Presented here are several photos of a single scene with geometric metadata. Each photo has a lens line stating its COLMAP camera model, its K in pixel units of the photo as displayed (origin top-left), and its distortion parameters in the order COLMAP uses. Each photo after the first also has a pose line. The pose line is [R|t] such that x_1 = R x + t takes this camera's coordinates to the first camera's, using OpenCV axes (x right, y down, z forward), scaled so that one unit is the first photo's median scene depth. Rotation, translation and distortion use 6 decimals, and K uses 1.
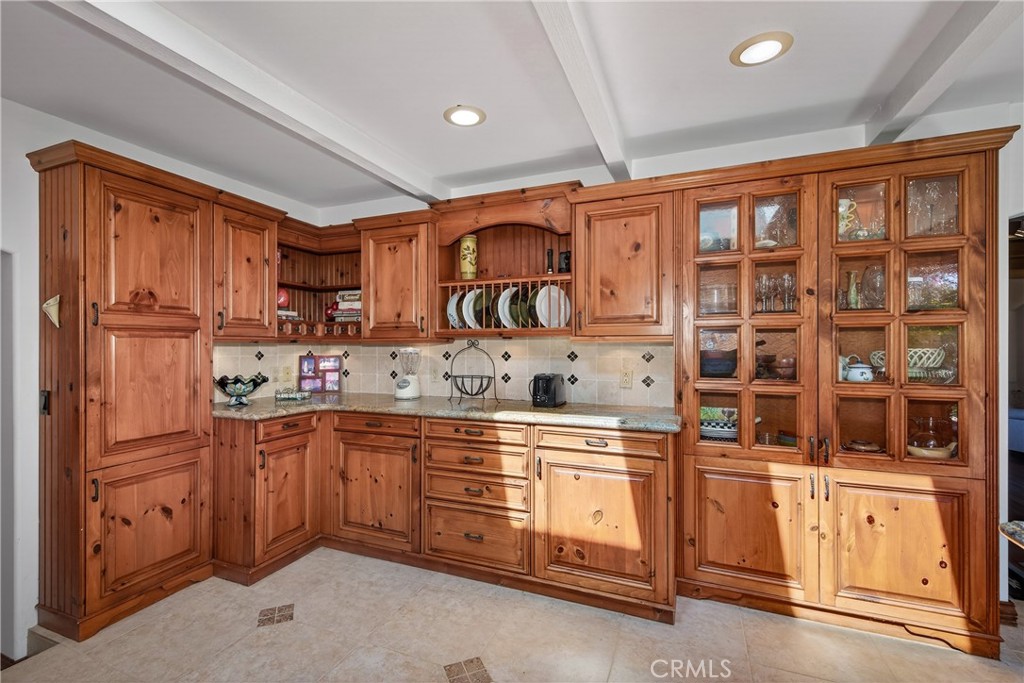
lens RADIAL K [[444.2, 0, 507.6], [0, 444.2, 348.6], [0, 0, 1]] dist [0.005028, 0.000388]
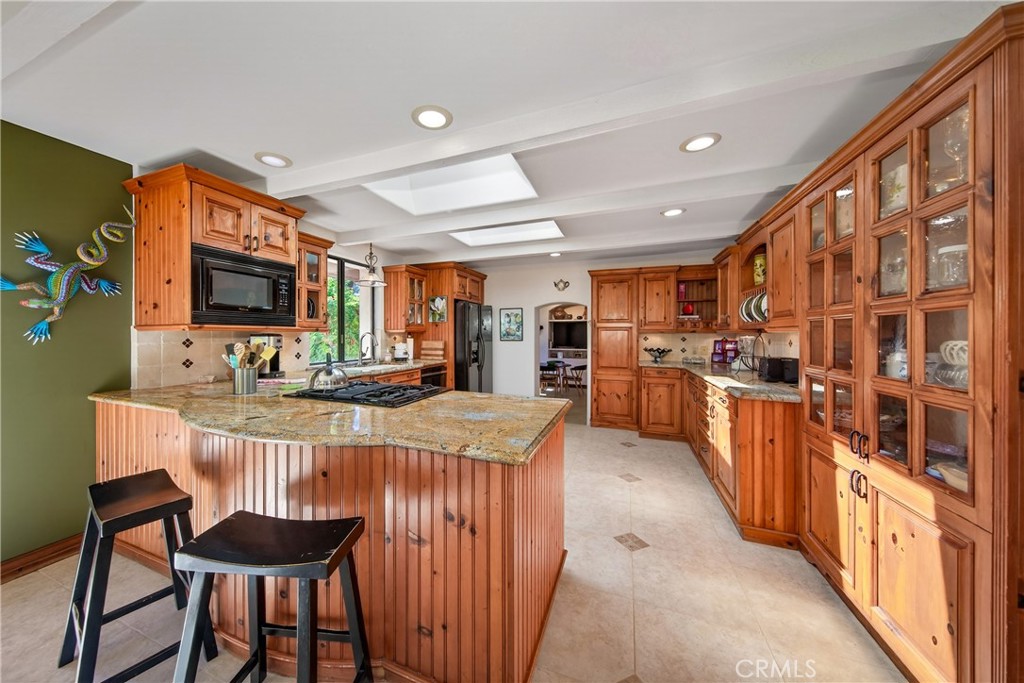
lens RADIAL K [[342.6, 0, 478.9], [0, 342.6, 334.8], [0, 0, 1]] dist [0.000889, -0.000037]
pose [[-0.002936, 0.003726, -0.999989, 1.153113], [-0.005482, 0.999978, 0.003742, -0.005999], [0.999981, 0.005493, -0.002916, 0.154324]]
